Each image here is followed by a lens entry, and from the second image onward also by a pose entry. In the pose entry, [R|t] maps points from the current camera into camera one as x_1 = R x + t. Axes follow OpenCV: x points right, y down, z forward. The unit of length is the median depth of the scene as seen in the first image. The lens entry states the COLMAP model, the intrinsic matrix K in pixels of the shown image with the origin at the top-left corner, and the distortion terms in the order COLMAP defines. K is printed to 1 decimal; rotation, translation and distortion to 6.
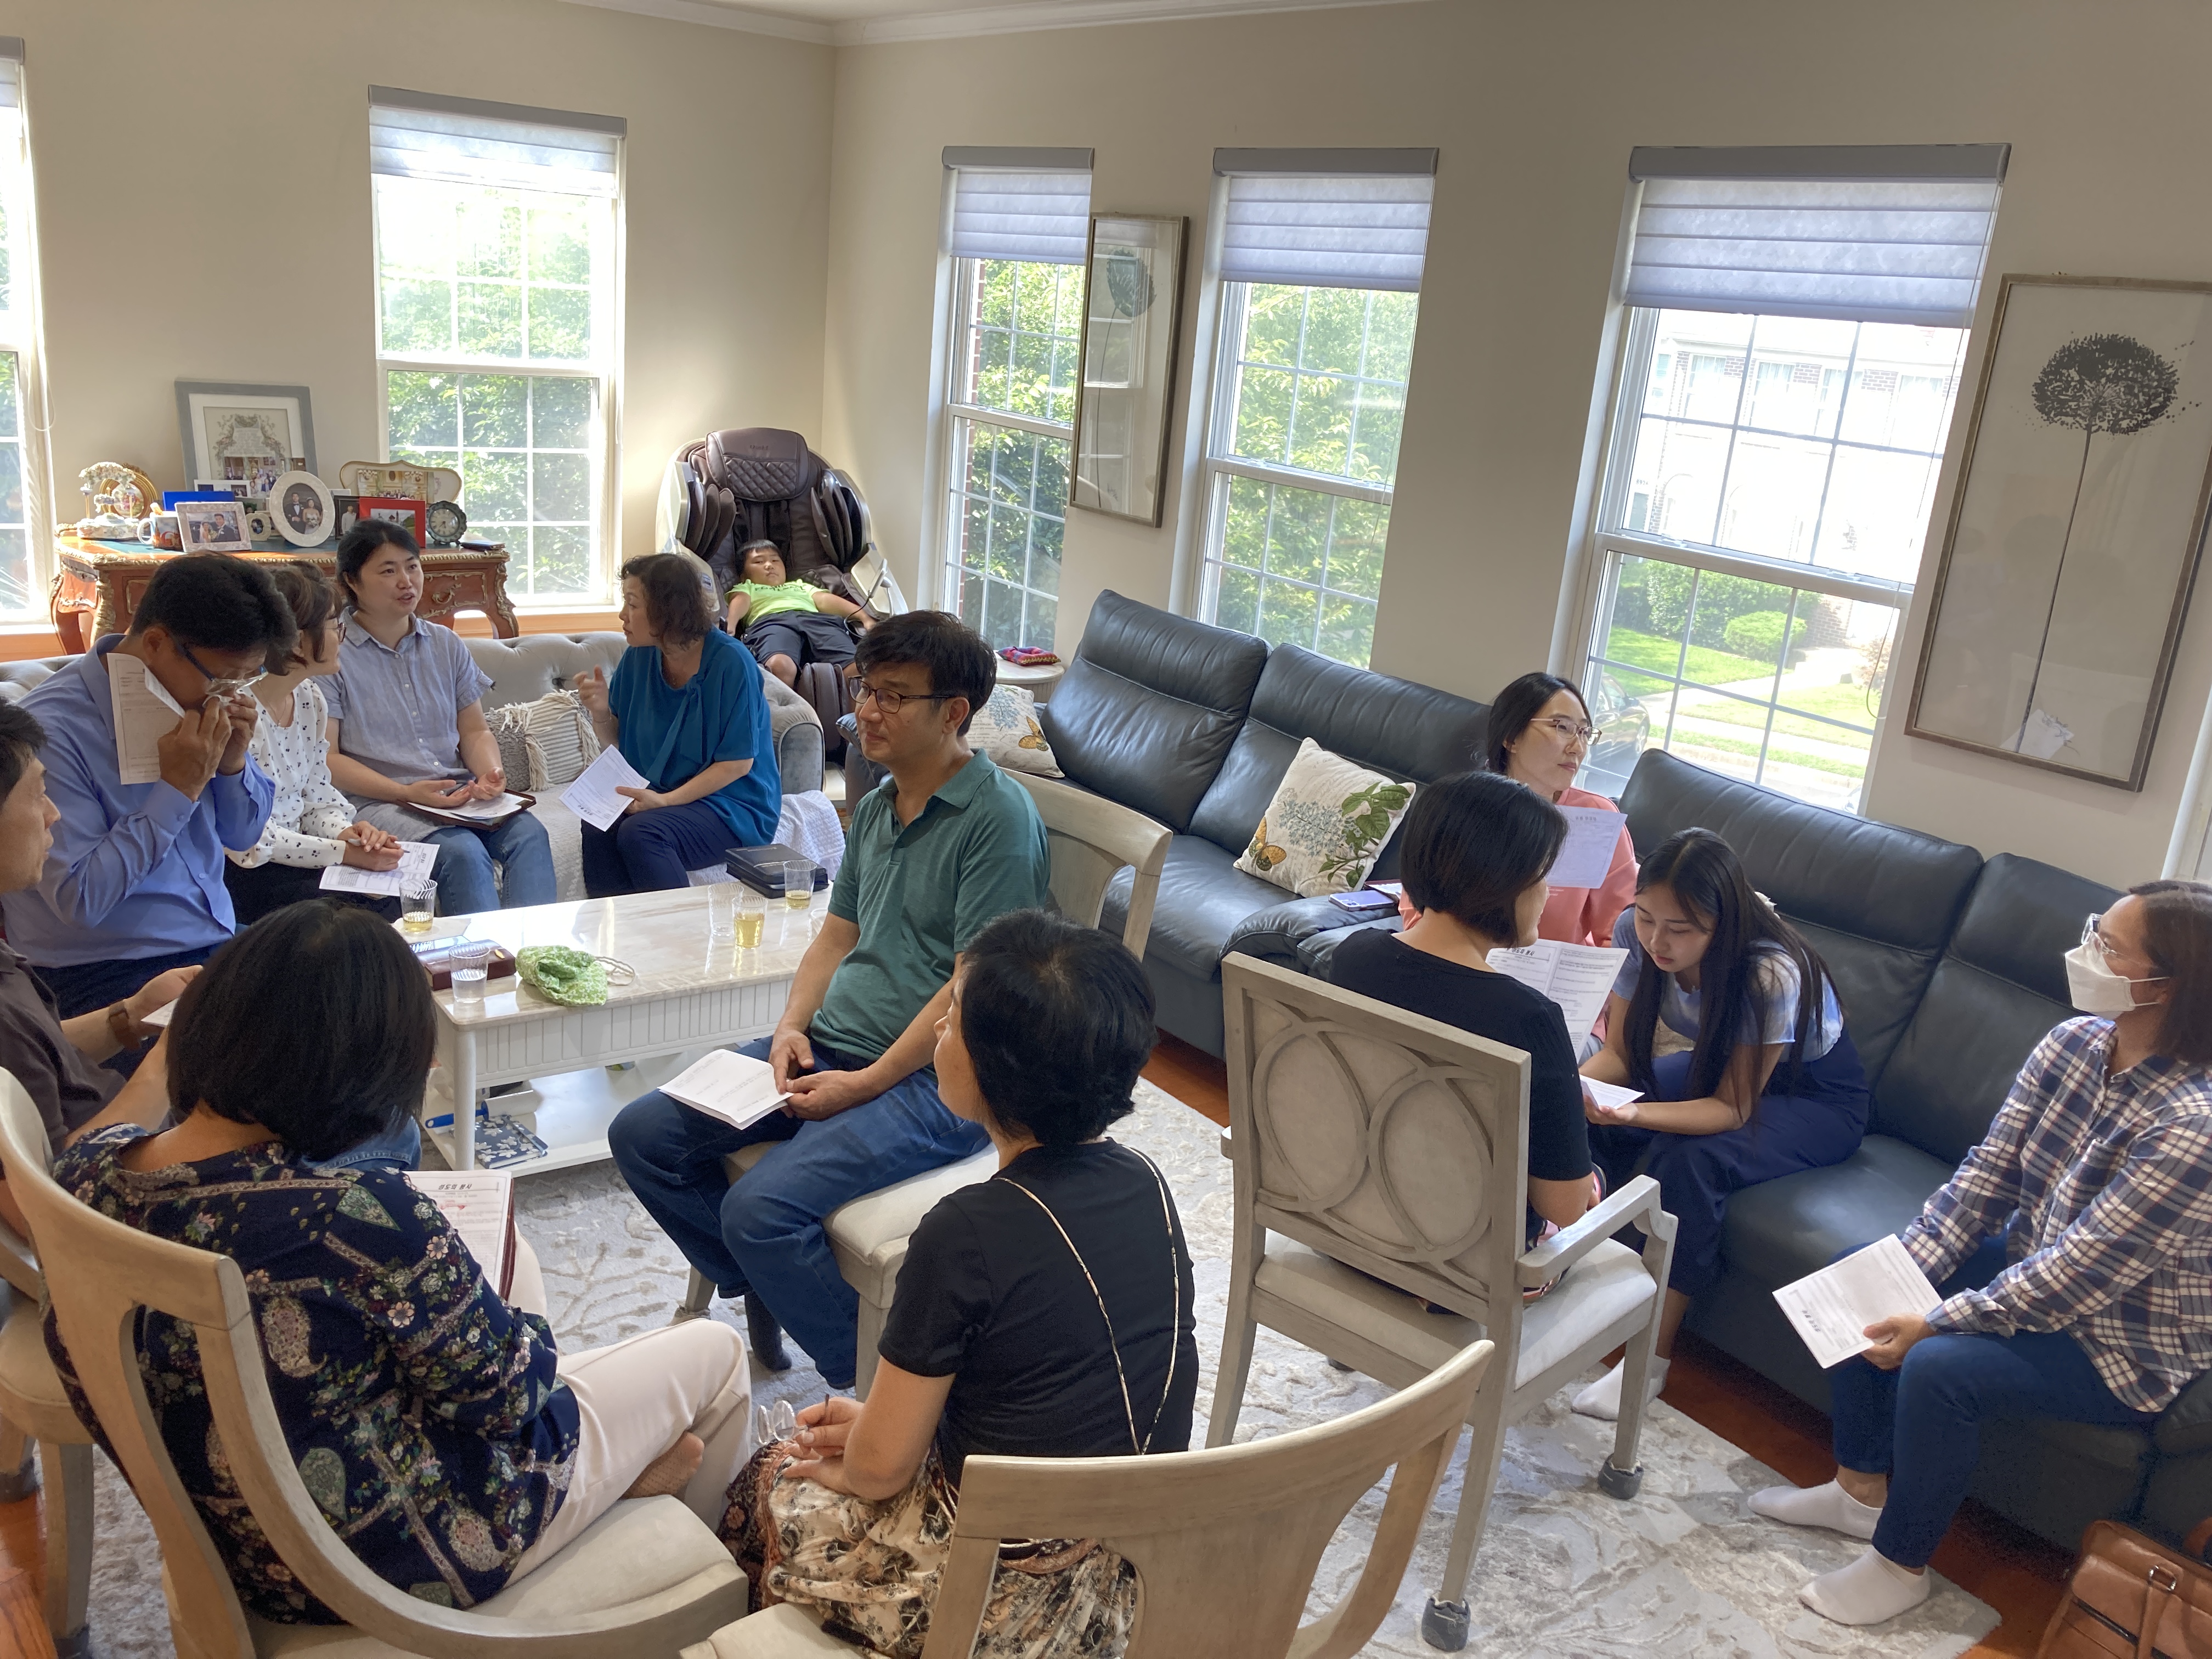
lens RADIAL K [[1799.3, 0, 1093.7], [0, 1799.3, 812.6], [0, 0, 1]] dist [0.022074, -0.017321]
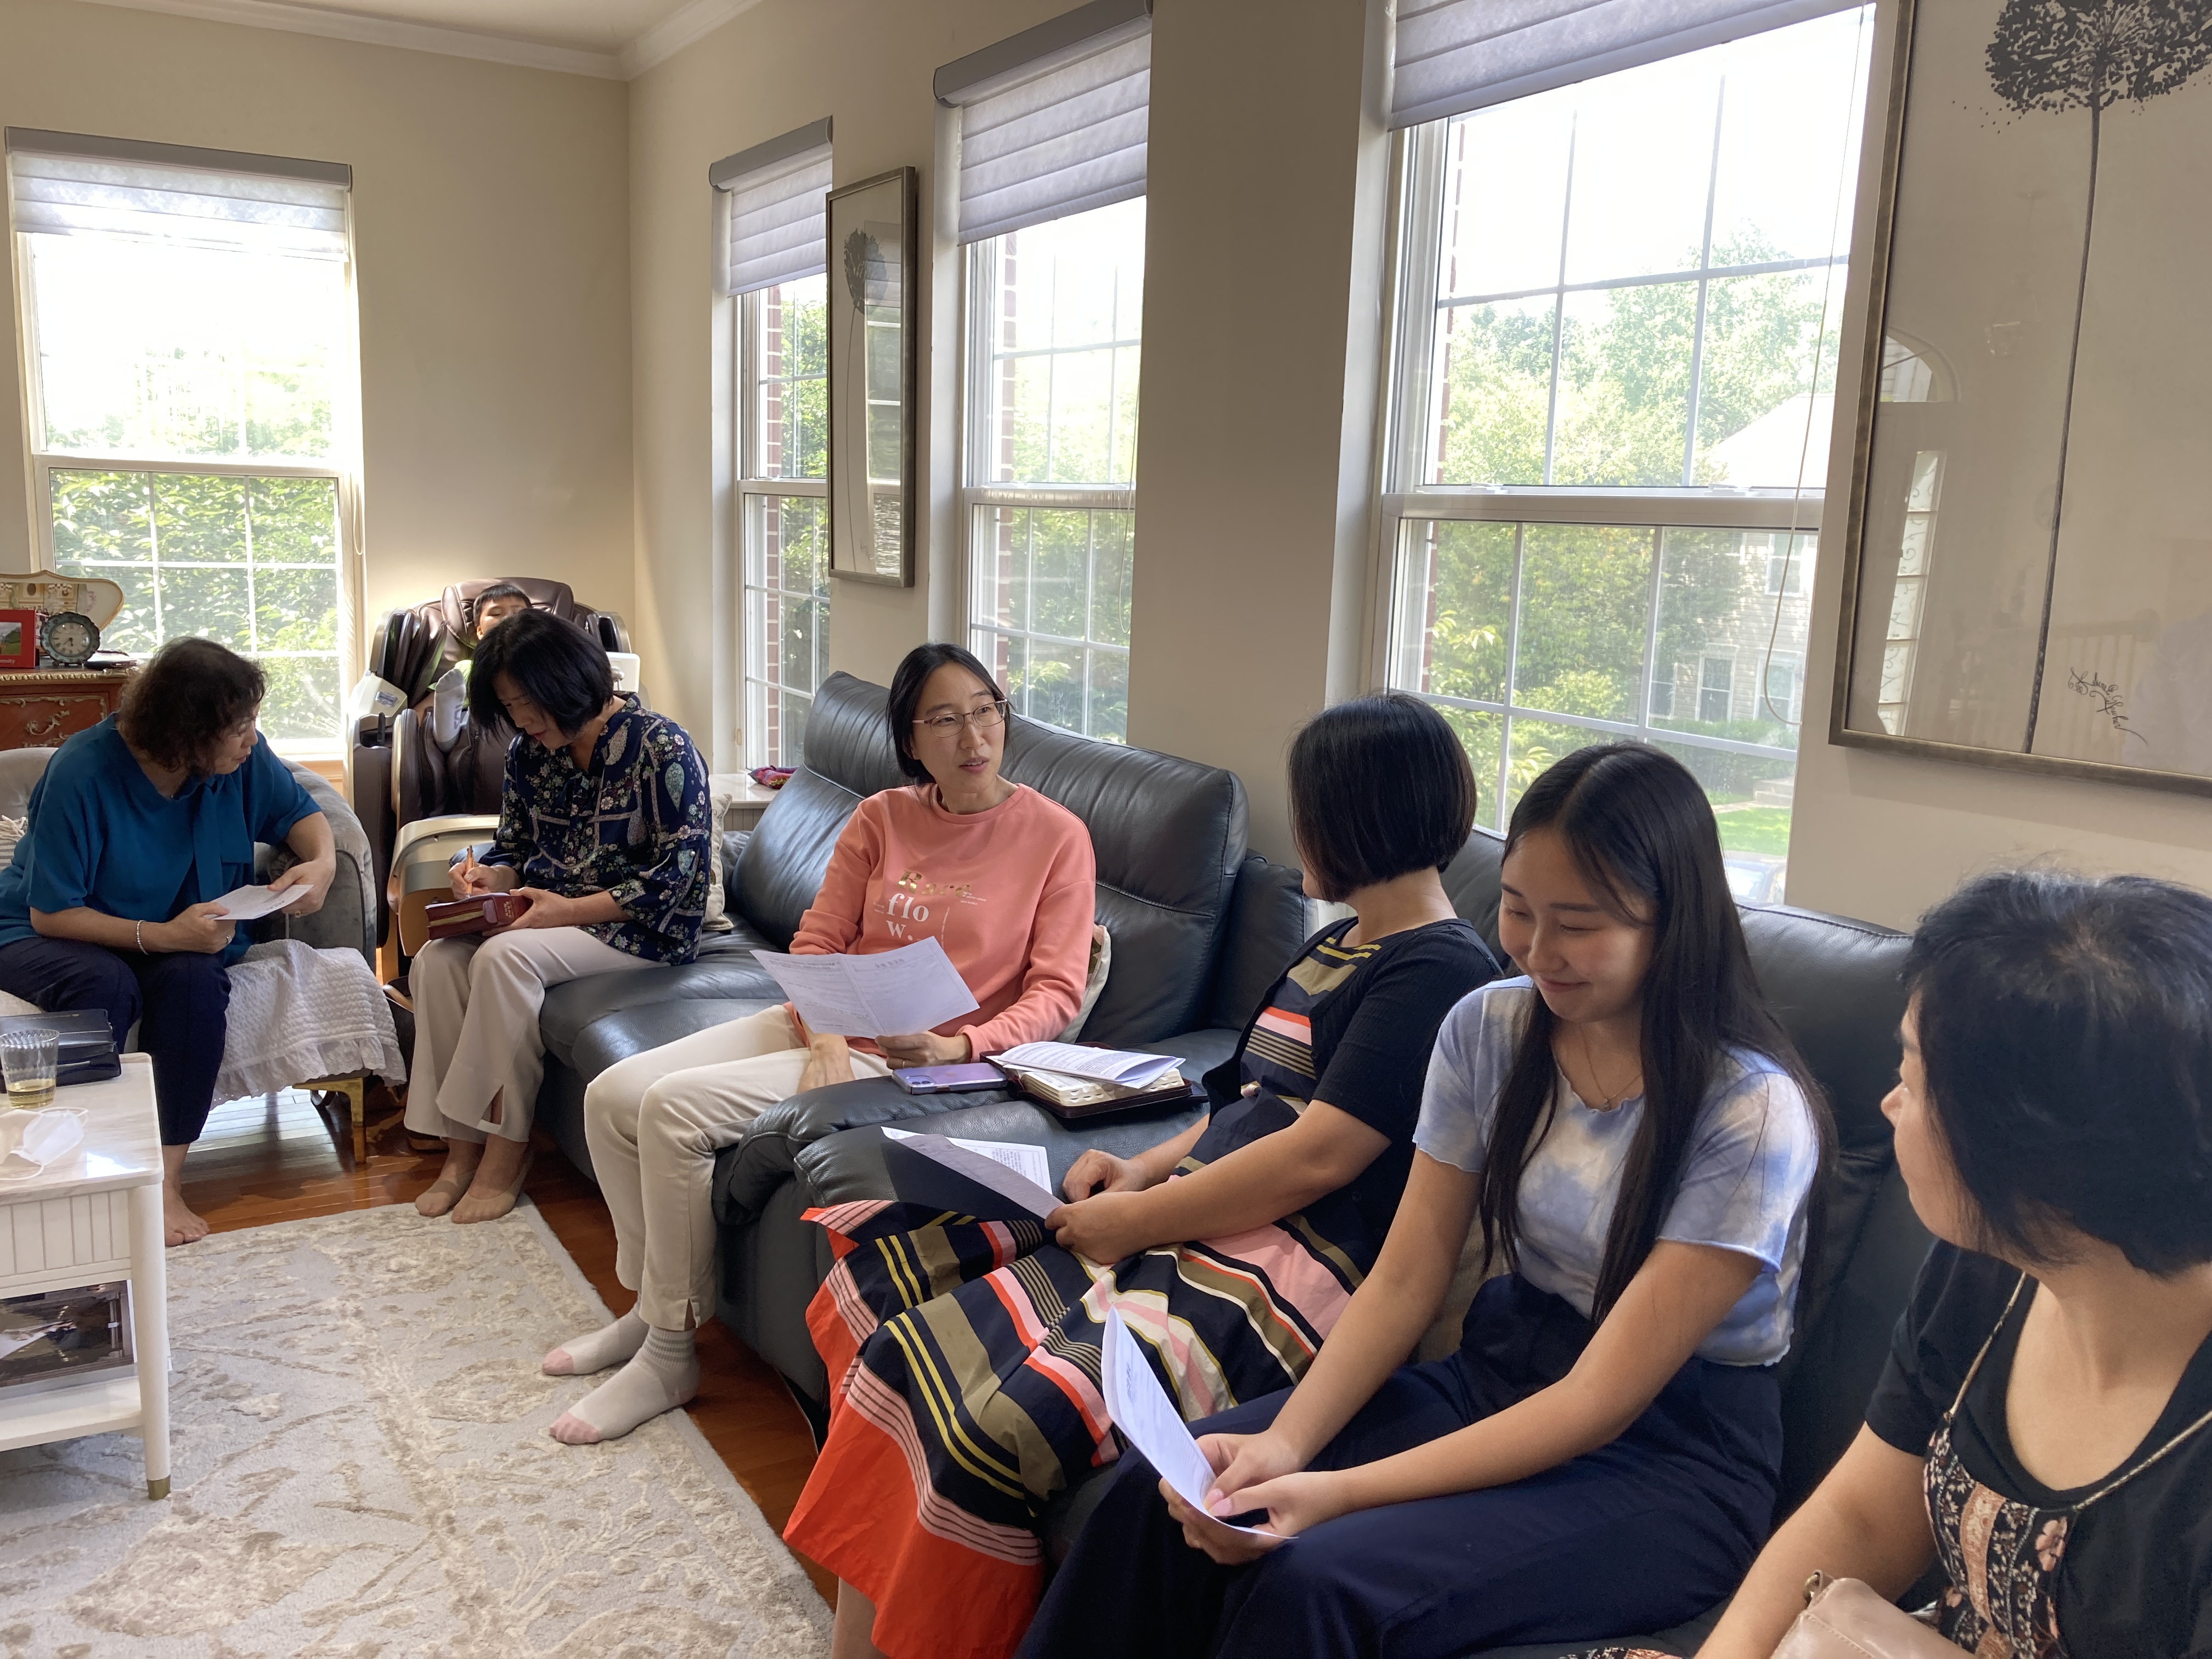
lens RADIAL K [[1799.3, 0, 1103.6], [0, 1799.3, 817.7], [0, 0, 1]] dist [0.022074, -0.017321]
pose [[0.992968, -0.035025, -0.113080, 0.201696], [0.021011, 0.992206, -0.122825, 0.028321], [0.116501, 0.119586, 0.985965, 0.304294]]
